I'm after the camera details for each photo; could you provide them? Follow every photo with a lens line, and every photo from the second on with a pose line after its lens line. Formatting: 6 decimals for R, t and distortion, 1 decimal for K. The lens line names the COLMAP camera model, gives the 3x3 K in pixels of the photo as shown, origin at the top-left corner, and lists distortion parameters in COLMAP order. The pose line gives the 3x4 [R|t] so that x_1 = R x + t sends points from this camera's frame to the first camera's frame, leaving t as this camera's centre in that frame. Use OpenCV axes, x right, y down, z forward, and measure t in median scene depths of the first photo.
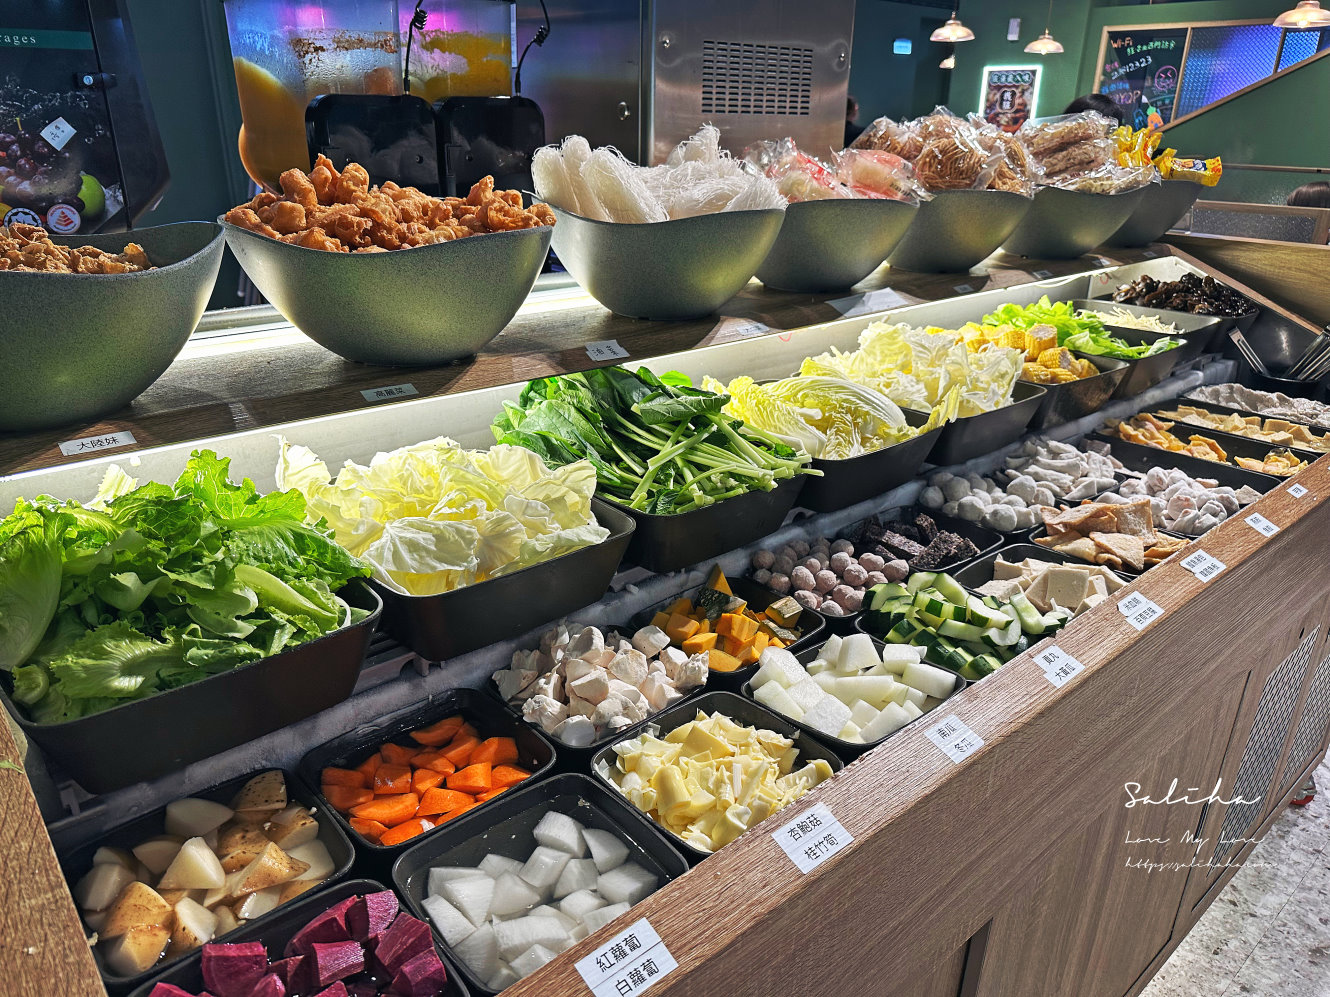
lens RADIAL K [[933.6, 0, 663.1], [0, 933.6, 495.5], [0, 0, 1]] dist [-0.000954, 0.000030]
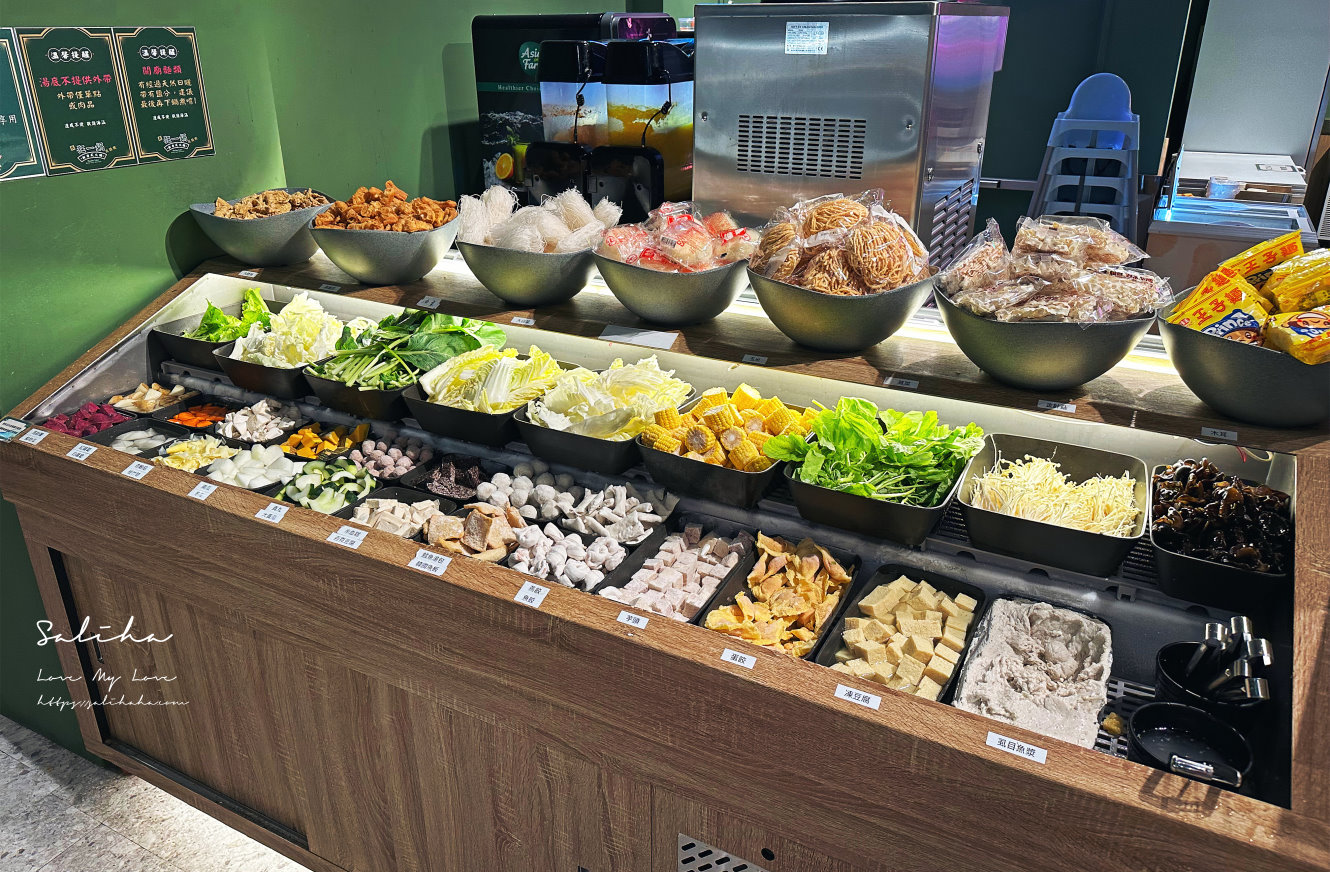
lens RADIAL K [[952.0, 0, 664.6], [0, 952.0, 438.3], [0, 0, 1]] dist [-0.007637, -0.001257]
pose [[0.351070, 0.341768, -0.871748, 1.588032], [-0.358765, 0.909055, 0.211913, -0.423605], [0.864892, 0.238356, 0.441757, 0.601263]]
